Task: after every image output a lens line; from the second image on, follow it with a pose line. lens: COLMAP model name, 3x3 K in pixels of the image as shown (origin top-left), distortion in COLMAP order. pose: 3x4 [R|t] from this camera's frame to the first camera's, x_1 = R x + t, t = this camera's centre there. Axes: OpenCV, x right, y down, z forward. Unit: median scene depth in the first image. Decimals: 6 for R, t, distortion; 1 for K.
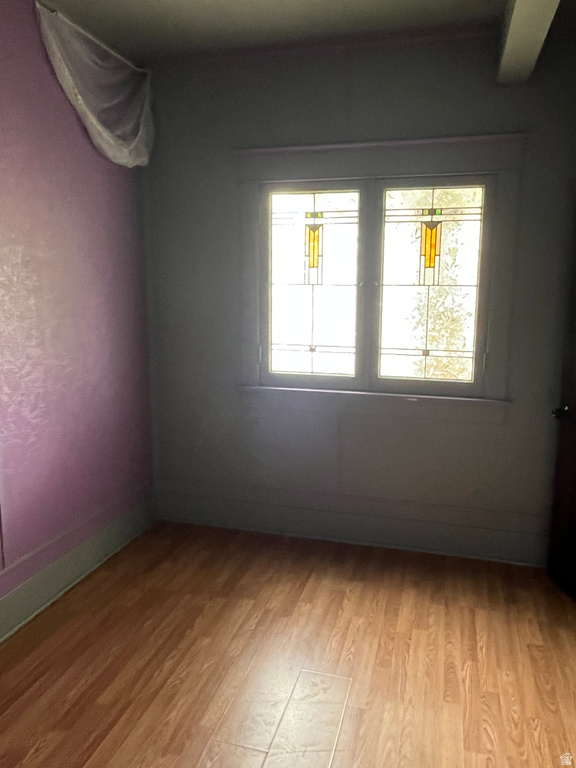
lens RADIAL K [[544.0, 0, 288.0], [0, 544.0, 384.0], [0, 0, 1]] dist [-0.052018, 0.000748]
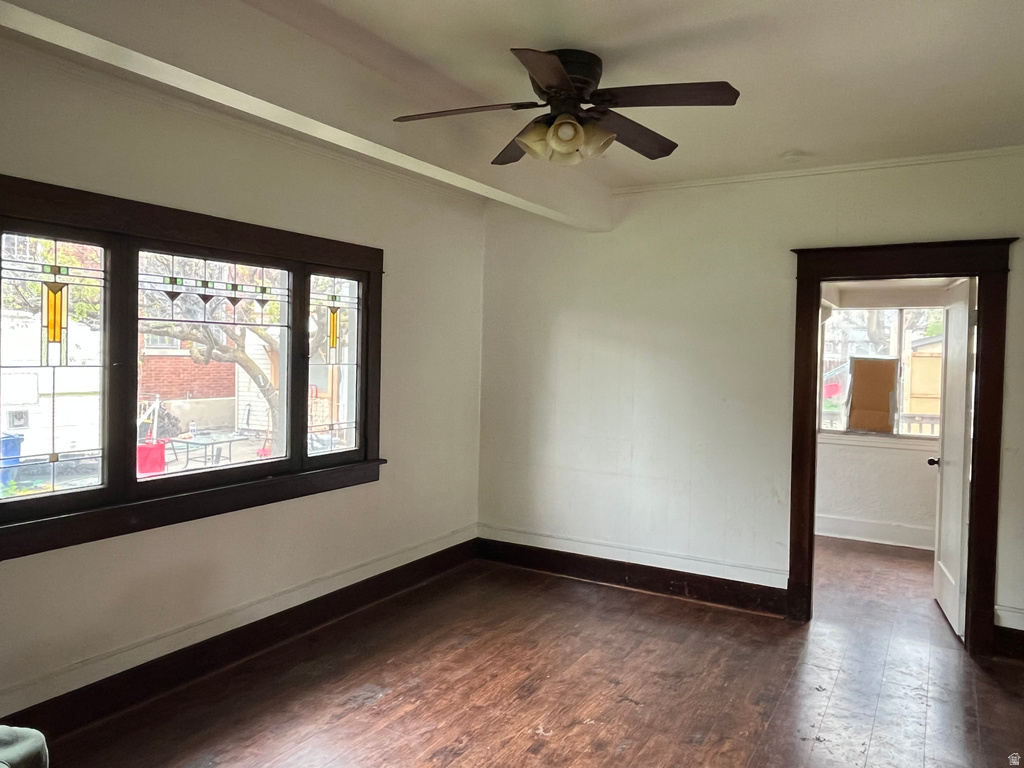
lens RADIAL K [[725.3, 0, 512.0], [0, 725.3, 384.0], [0, 0, 1]] dist [-0.052018, 0.000748]
pose [[0.258504, -0.032585, 0.965460, -0.532827], [0.180837, 0.983395, -0.015229, -0.030751], [-0.948933, 0.178528, 0.260104, 0.159694]]
